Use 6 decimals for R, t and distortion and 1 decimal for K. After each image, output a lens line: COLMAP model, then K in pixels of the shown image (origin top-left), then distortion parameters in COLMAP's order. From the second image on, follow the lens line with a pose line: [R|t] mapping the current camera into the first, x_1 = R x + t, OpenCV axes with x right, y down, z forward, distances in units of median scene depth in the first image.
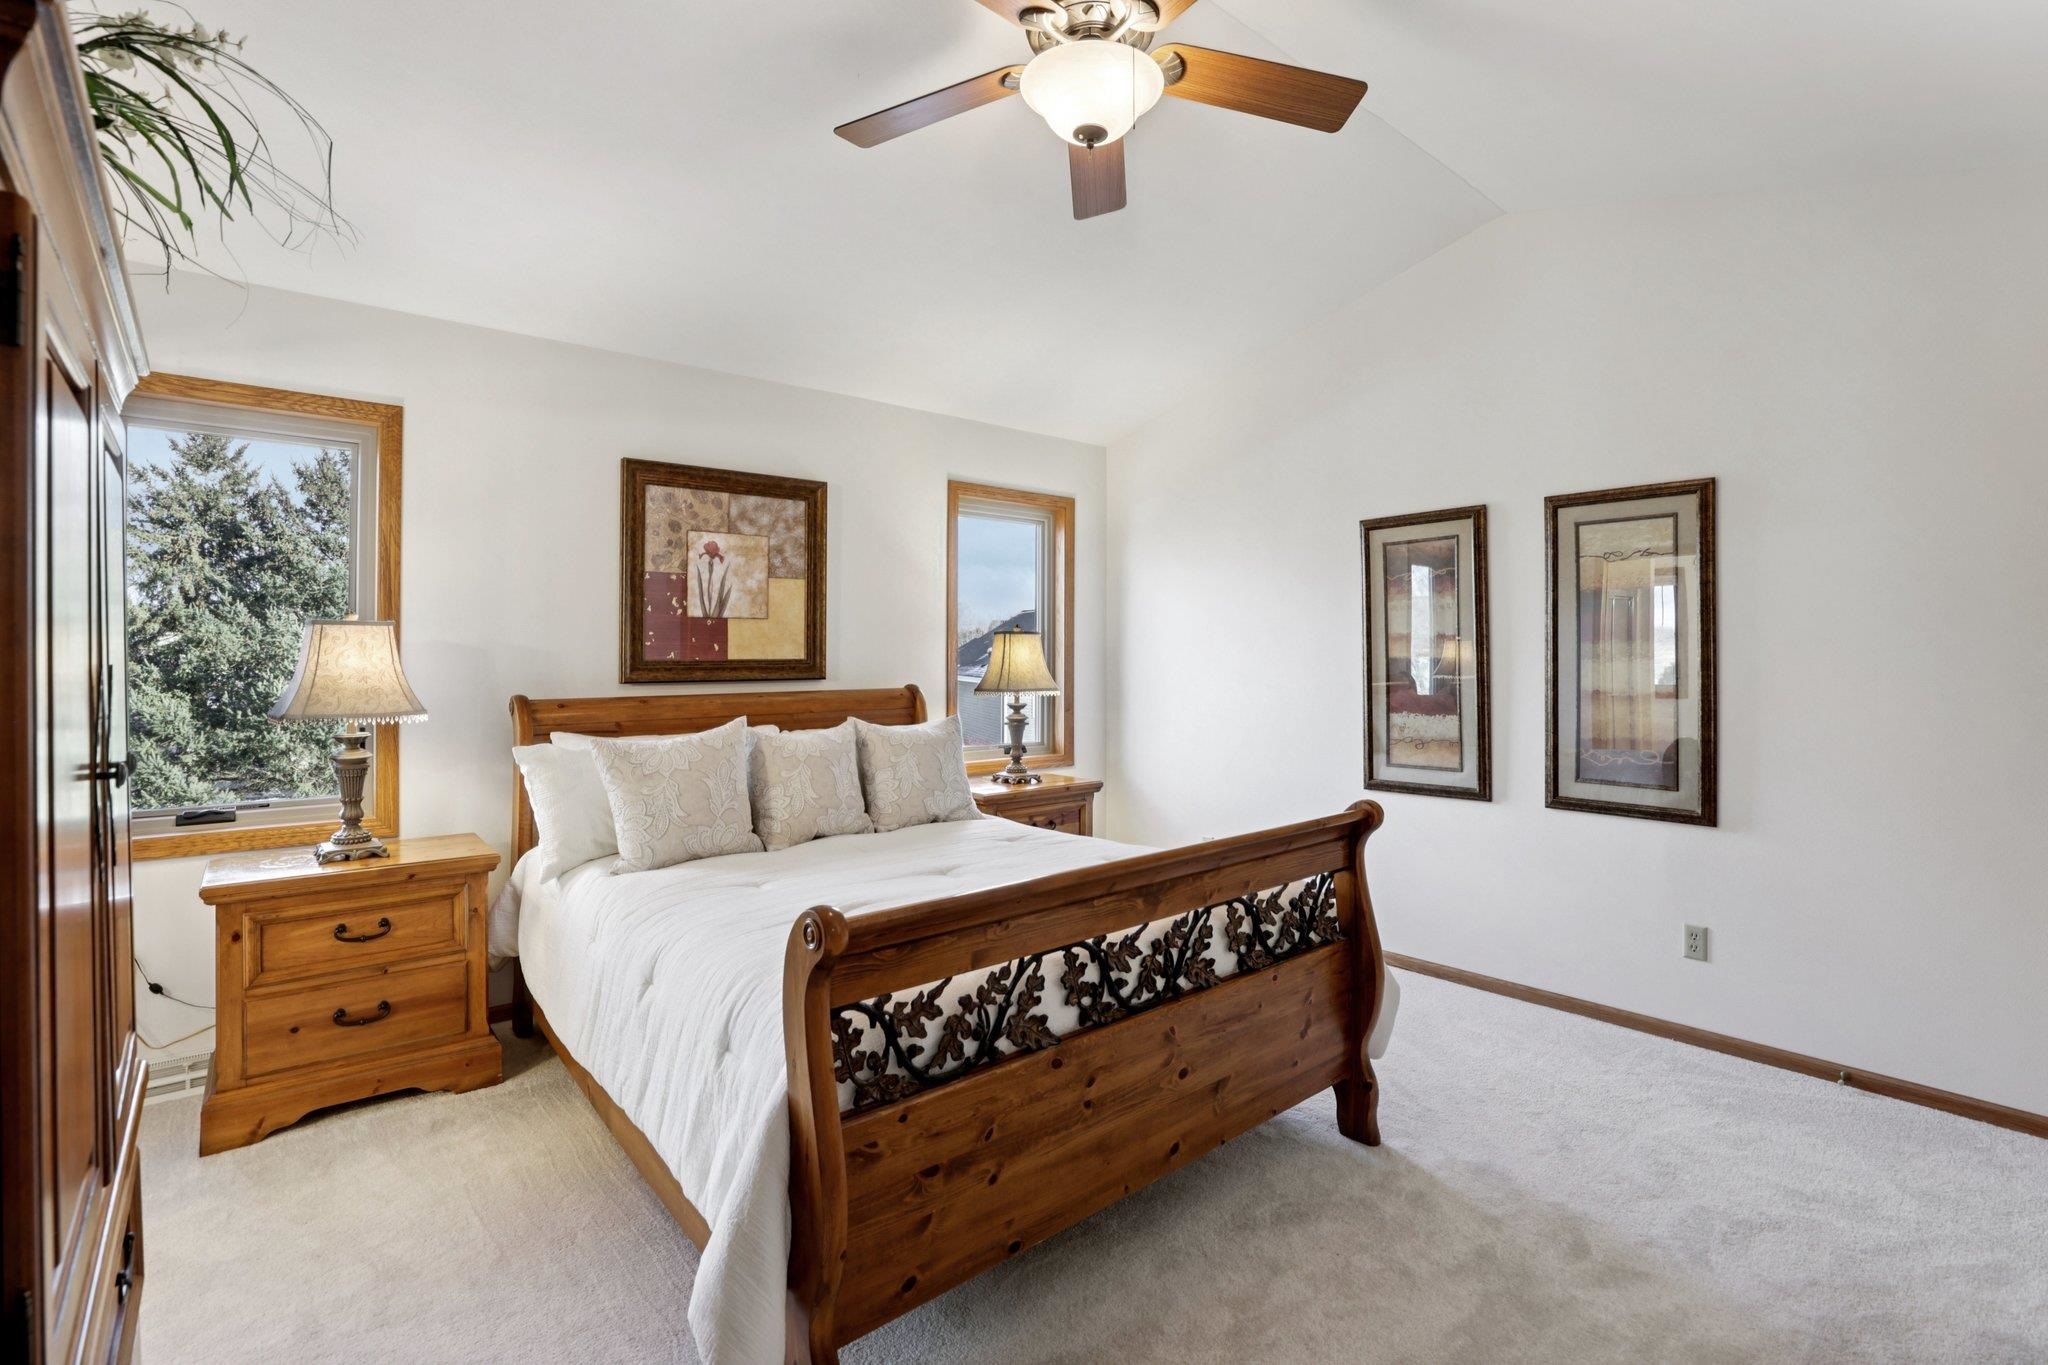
lens RADIAL K [[941.0, 0, 1017.6], [0, 941.0, 664.8], [0, 0, 1]] dist [-0.033119, 0.003480]
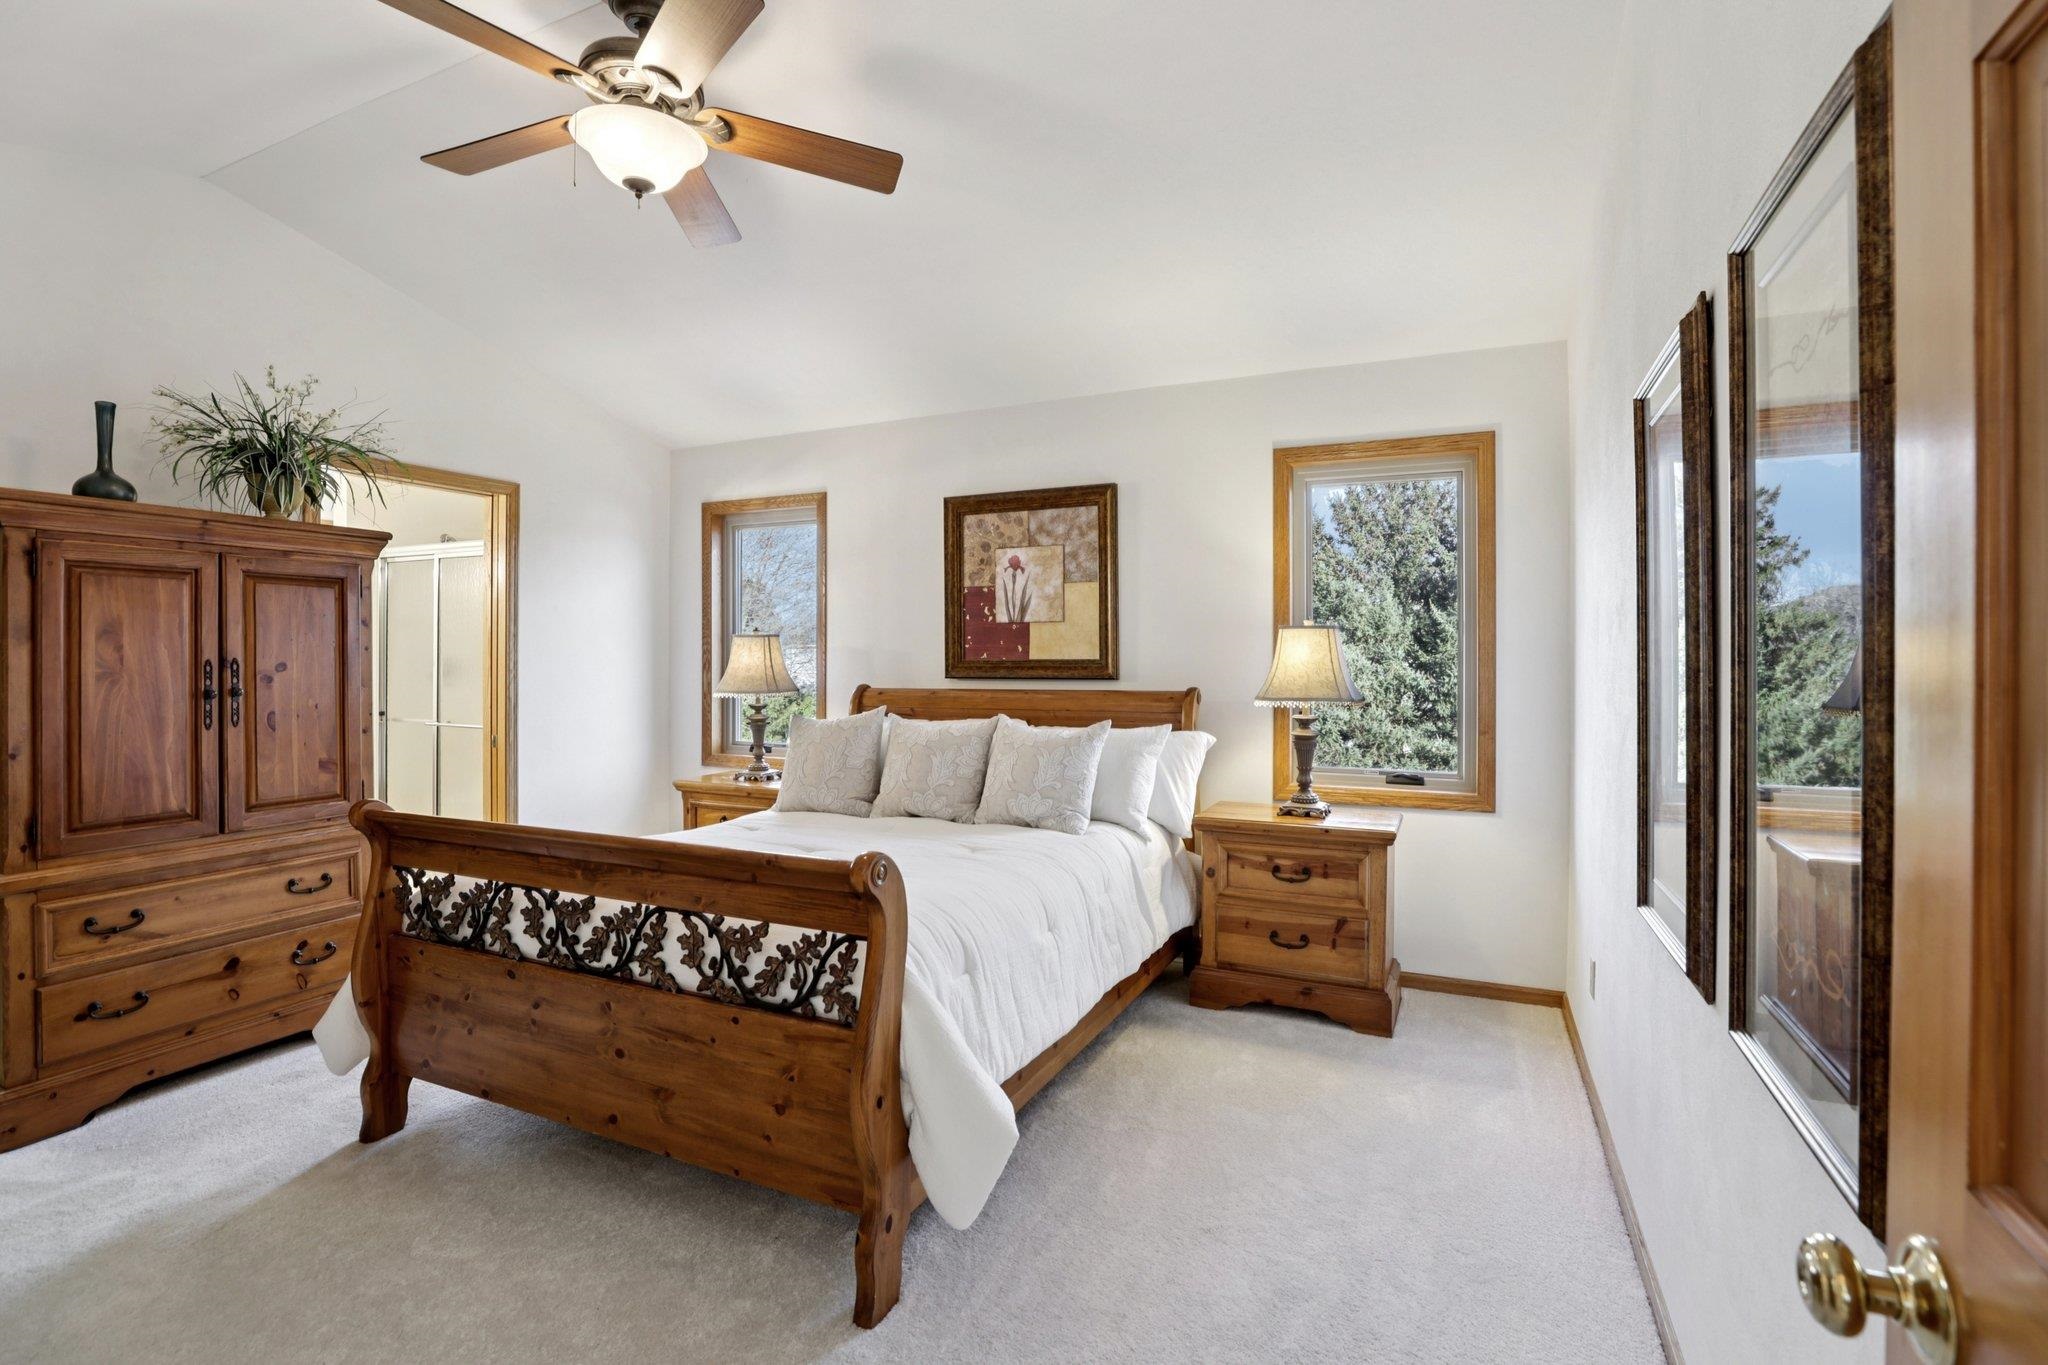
lens RADIAL K [[941.0, 0, 1029.2], [0, 941.0, 666.4], [0, 0, 1]] dist [-0.033119, 0.003480]
pose [[0.430683, 0.010094, -0.902447, 0.708638], [-0.011166, 0.999921, 0.005855, -0.004001], [0.902434, 0.007555, 0.430761, 0.519654]]
